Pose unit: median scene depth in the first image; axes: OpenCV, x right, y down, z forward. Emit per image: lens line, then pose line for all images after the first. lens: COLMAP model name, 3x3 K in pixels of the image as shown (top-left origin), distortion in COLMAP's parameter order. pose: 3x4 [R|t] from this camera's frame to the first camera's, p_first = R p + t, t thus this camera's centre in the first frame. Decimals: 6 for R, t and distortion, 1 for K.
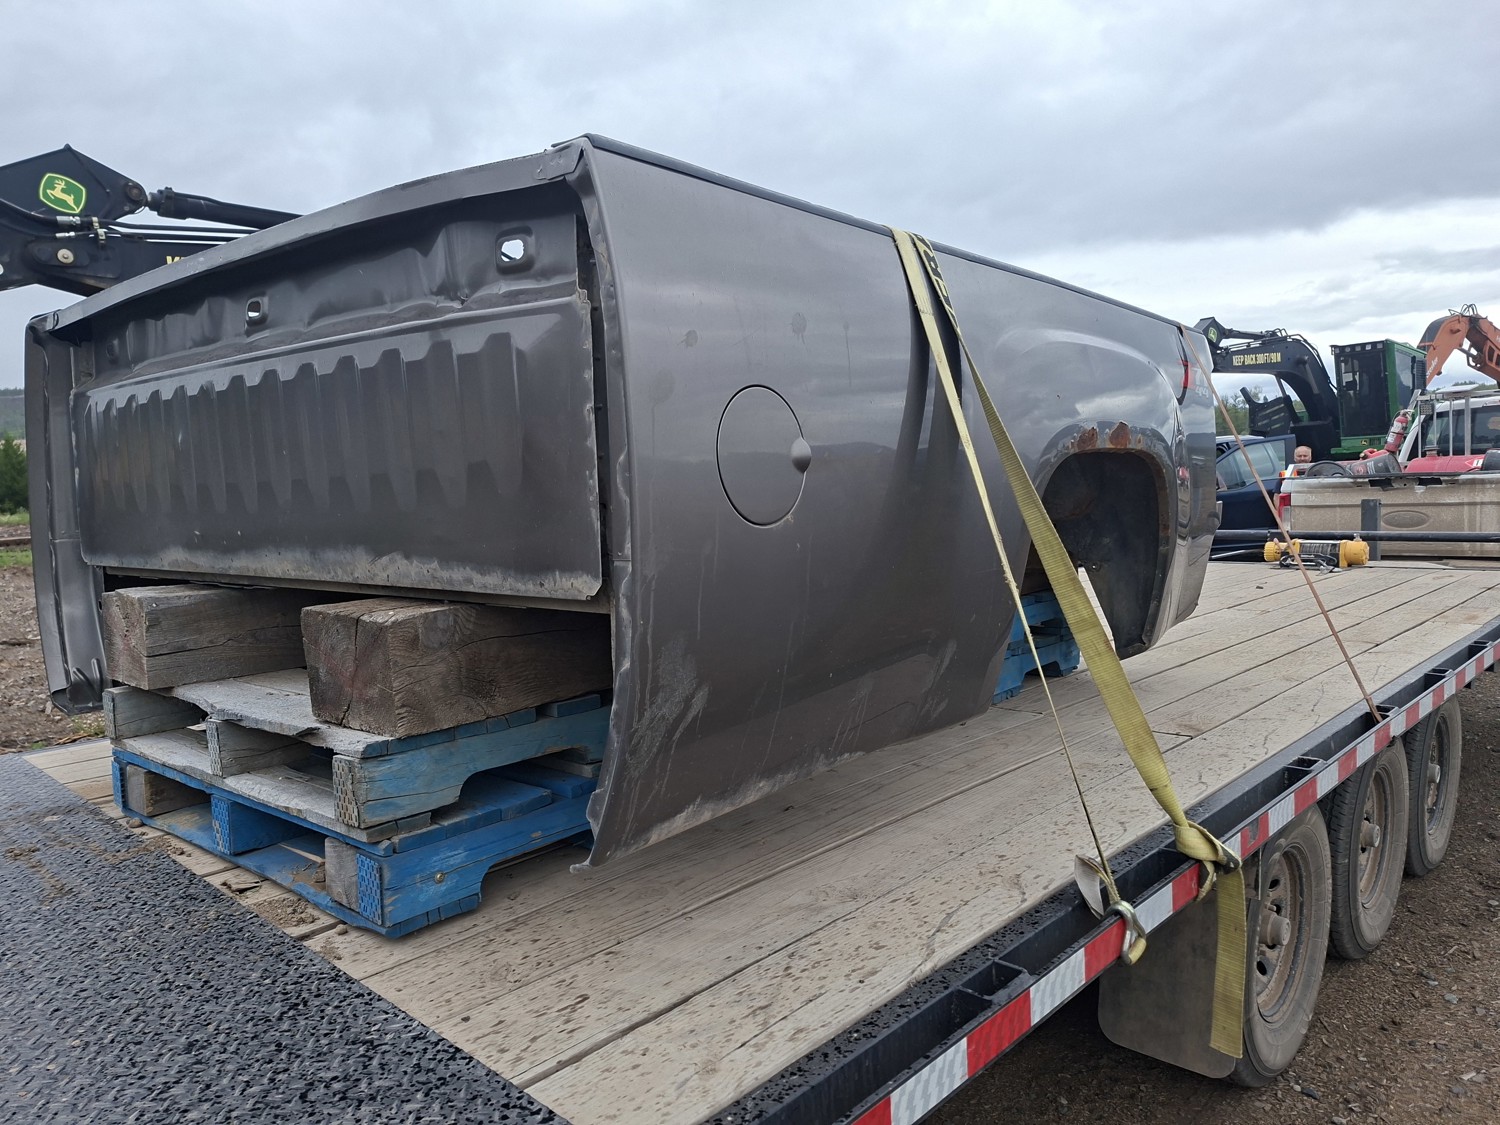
lens RADIAL K [[1041.5, 0, 746.1], [0, 1041.5, 541.2], [0, 0, 1]] dist [0.103882, -0.123833]
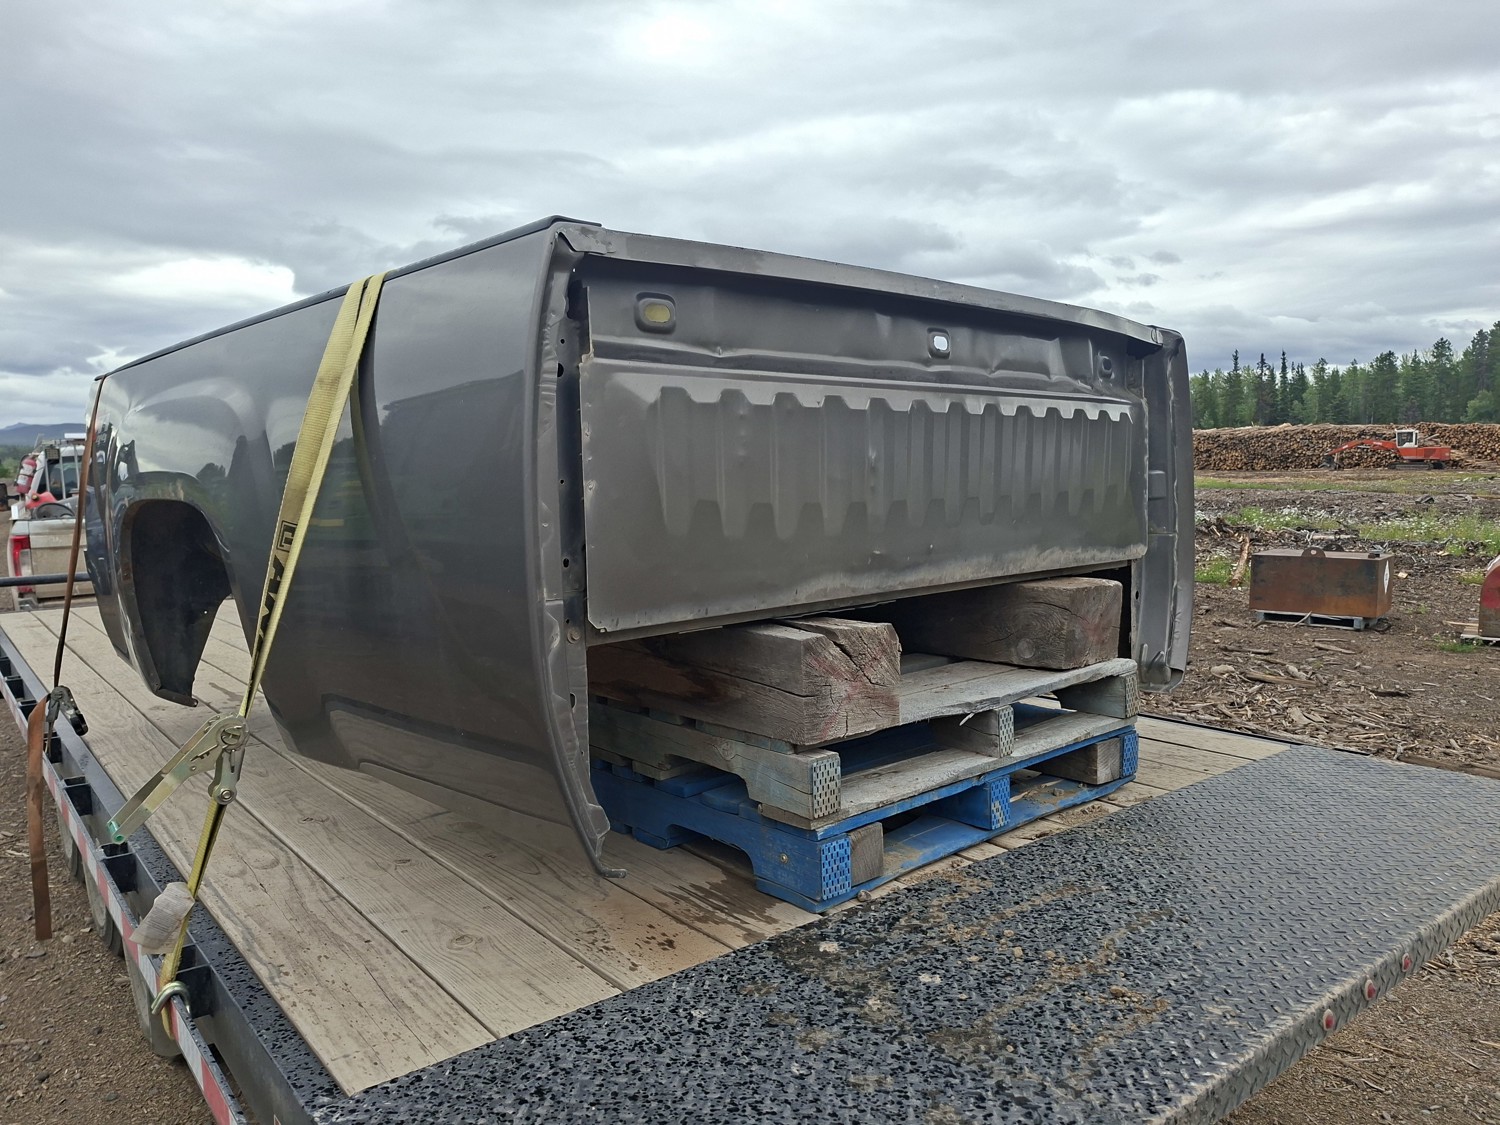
lens RADIAL K [[1041.5, 0, 746.1], [0, 1041.5, 541.2], [0, 0, 1]] dist [0.103882, -0.123833]
pose [[0.132073, -0.032232, 0.990716, -1.949234], [0.076859, 0.996795, 0.022183, -0.065054], [-0.988256, 0.073216, 0.134127, 1.312644]]
